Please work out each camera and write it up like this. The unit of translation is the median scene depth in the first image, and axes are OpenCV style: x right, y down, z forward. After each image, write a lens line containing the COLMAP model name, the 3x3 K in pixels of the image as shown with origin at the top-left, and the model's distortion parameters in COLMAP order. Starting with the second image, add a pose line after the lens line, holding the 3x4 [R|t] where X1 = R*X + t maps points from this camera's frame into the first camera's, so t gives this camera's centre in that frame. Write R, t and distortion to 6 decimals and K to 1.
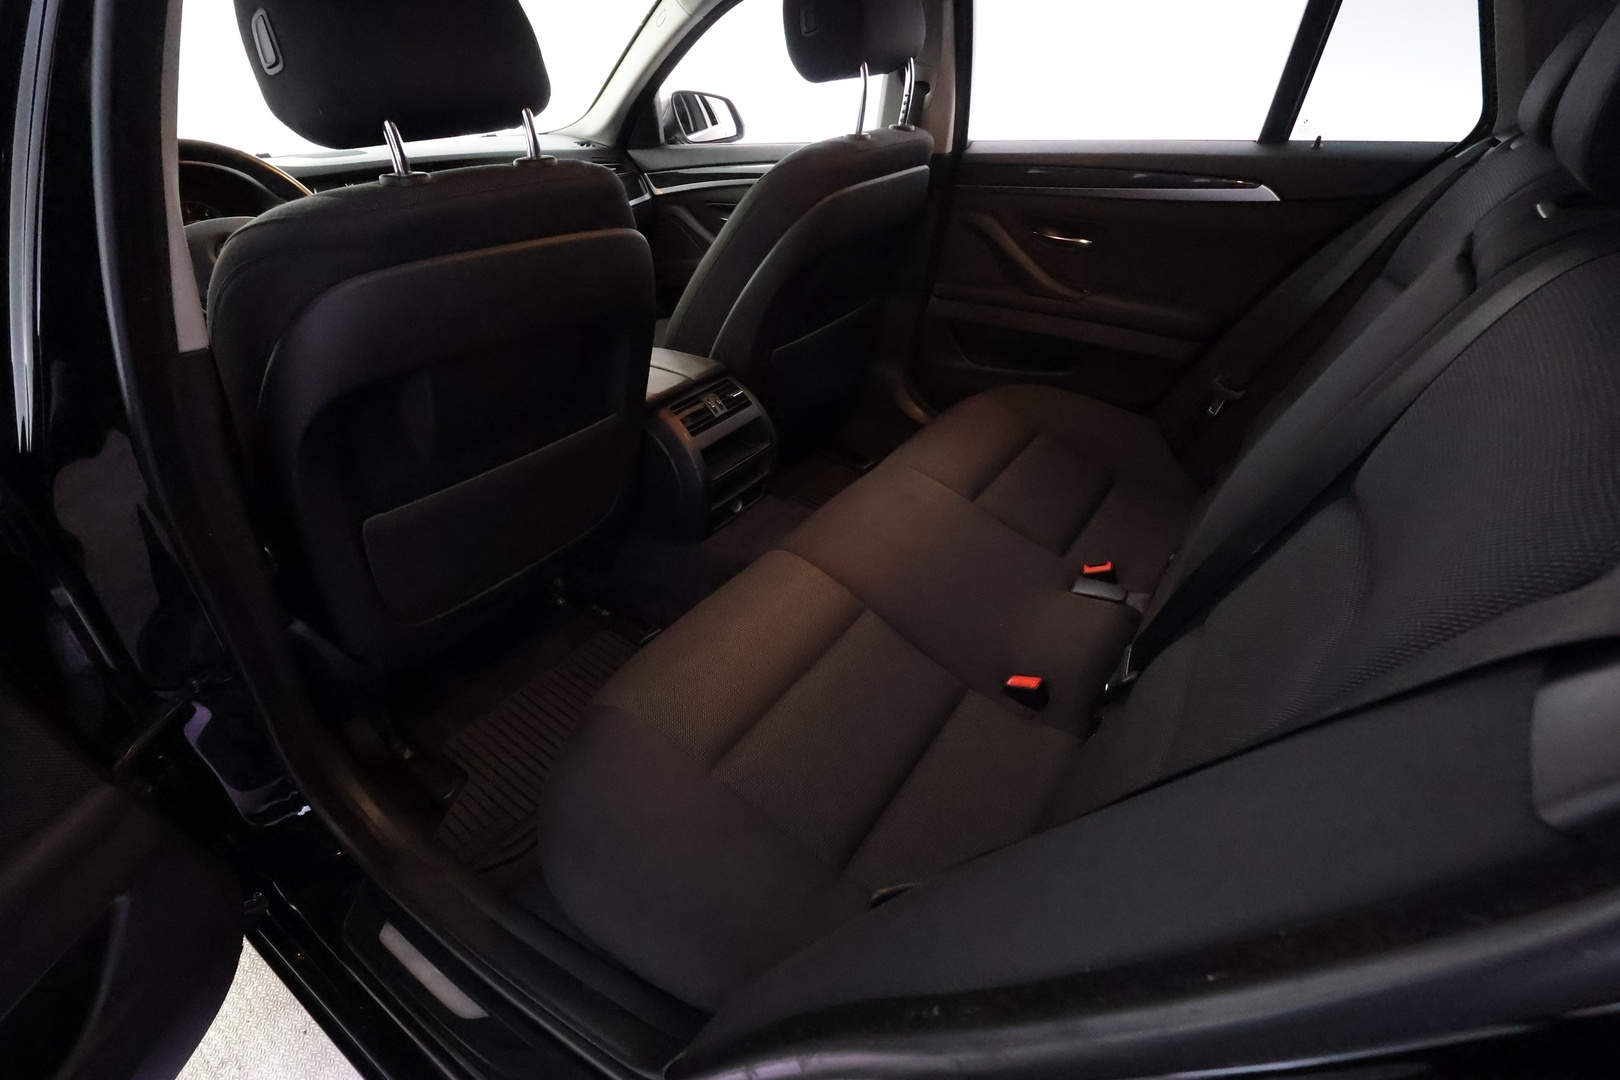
lens RADIAL K [[758.0, 0, 815.3], [0, 758.0, 536.3], [0, 0, 1]] dist [-0.000635, 0.001249]
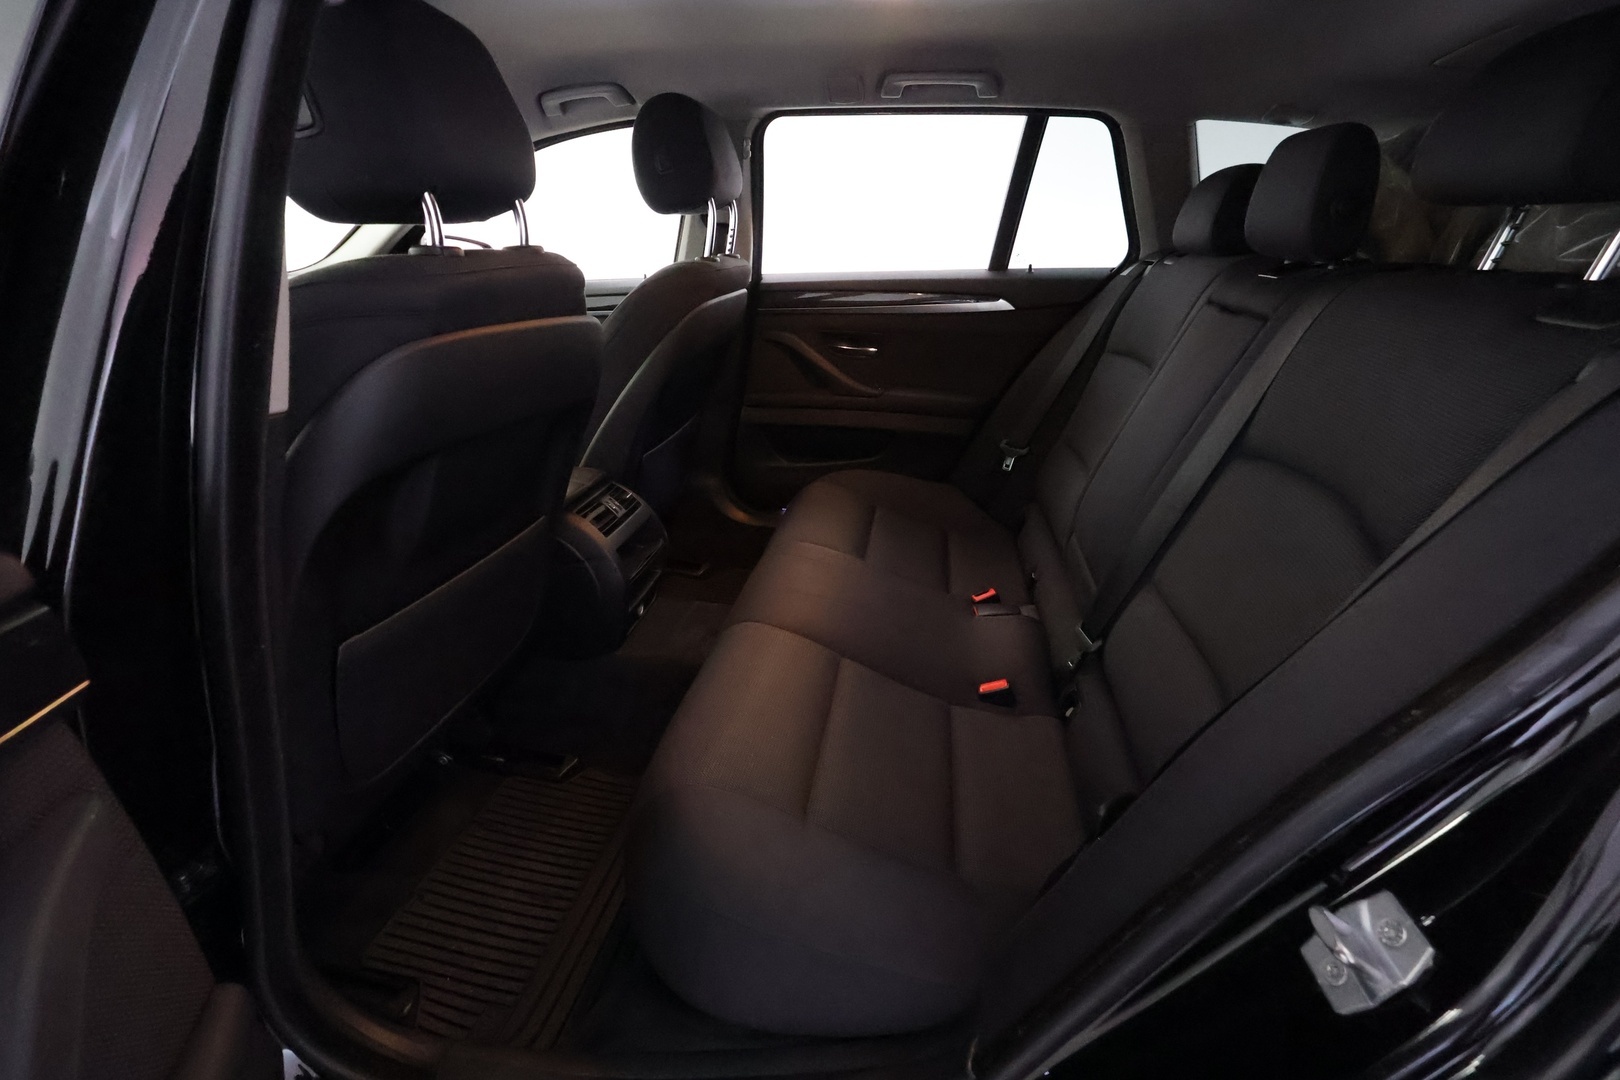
lens RADIAL K [[758.0, 0, 815.3], [0, 758.0, 536.3], [0, 0, 1]] dist [-0.000635, 0.001249]
pose [[0.898682, -0.134821, 0.417365, -0.317340], [0.213362, 0.965784, -0.147441, 0.066229], [-0.383206, 0.221552, 0.896698, 0.023753]]
